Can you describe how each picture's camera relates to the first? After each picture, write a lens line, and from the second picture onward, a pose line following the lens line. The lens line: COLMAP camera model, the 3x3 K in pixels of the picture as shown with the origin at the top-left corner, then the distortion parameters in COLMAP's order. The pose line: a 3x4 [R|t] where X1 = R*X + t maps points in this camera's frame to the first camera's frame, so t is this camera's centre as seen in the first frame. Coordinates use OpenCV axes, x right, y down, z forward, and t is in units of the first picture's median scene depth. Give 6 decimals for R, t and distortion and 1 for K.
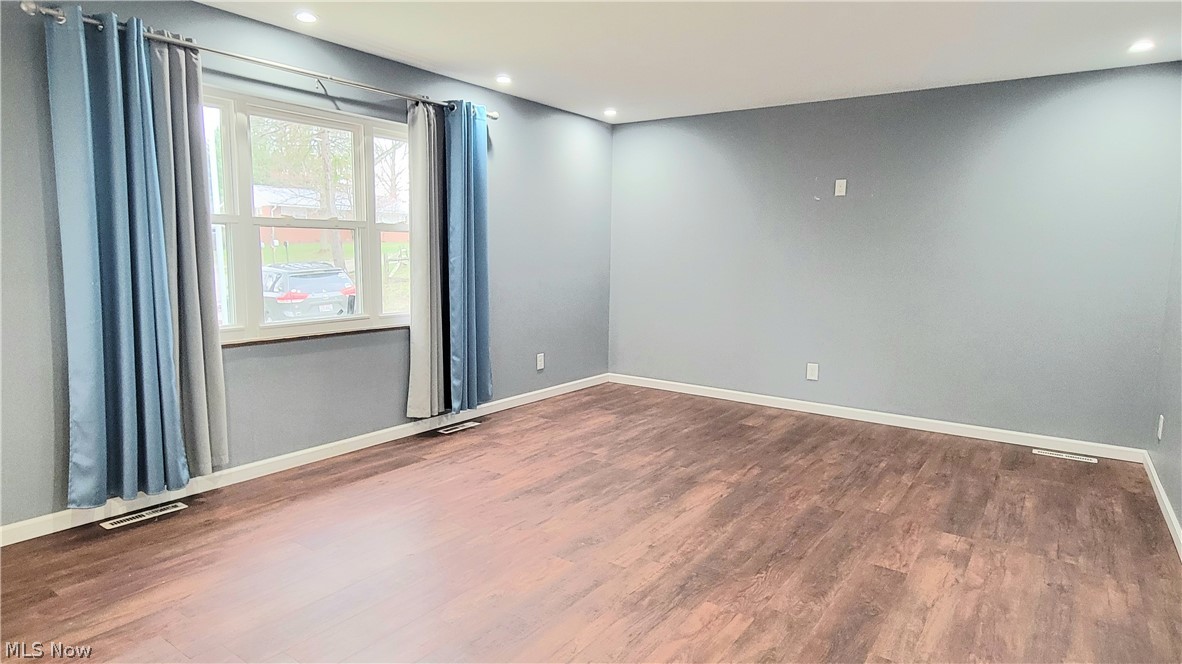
lens RADIAL K [[667.0, 0, 587.0], [0, 667.0, 331.7], [0, 0, 1]] dist [-0.000239, 0.000174]
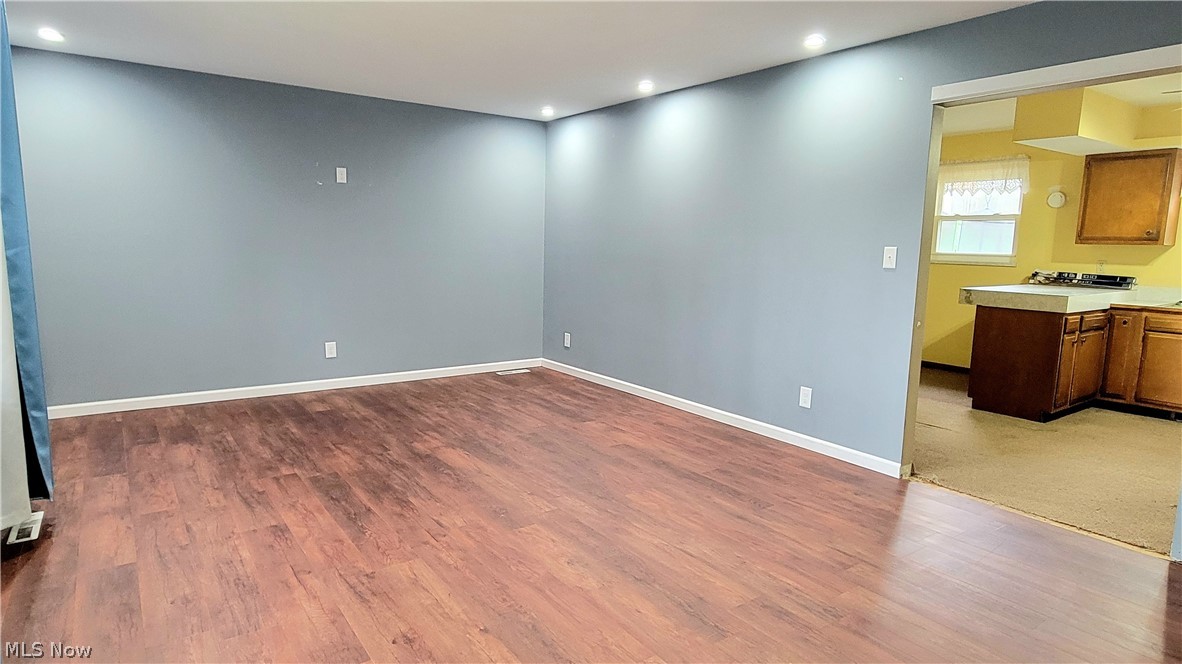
lens RADIAL K [[667.0, 0, 588.0], [0, 667.0, 332.1], [0, 0, 1]] dist [-0.000239, 0.000174]
pose [[0.317117, -0.136075, 0.938574, -0.738287], [0.099271, 0.988979, 0.109842, -0.061056], [-0.943177, 0.058340, 0.327130, 0.401634]]
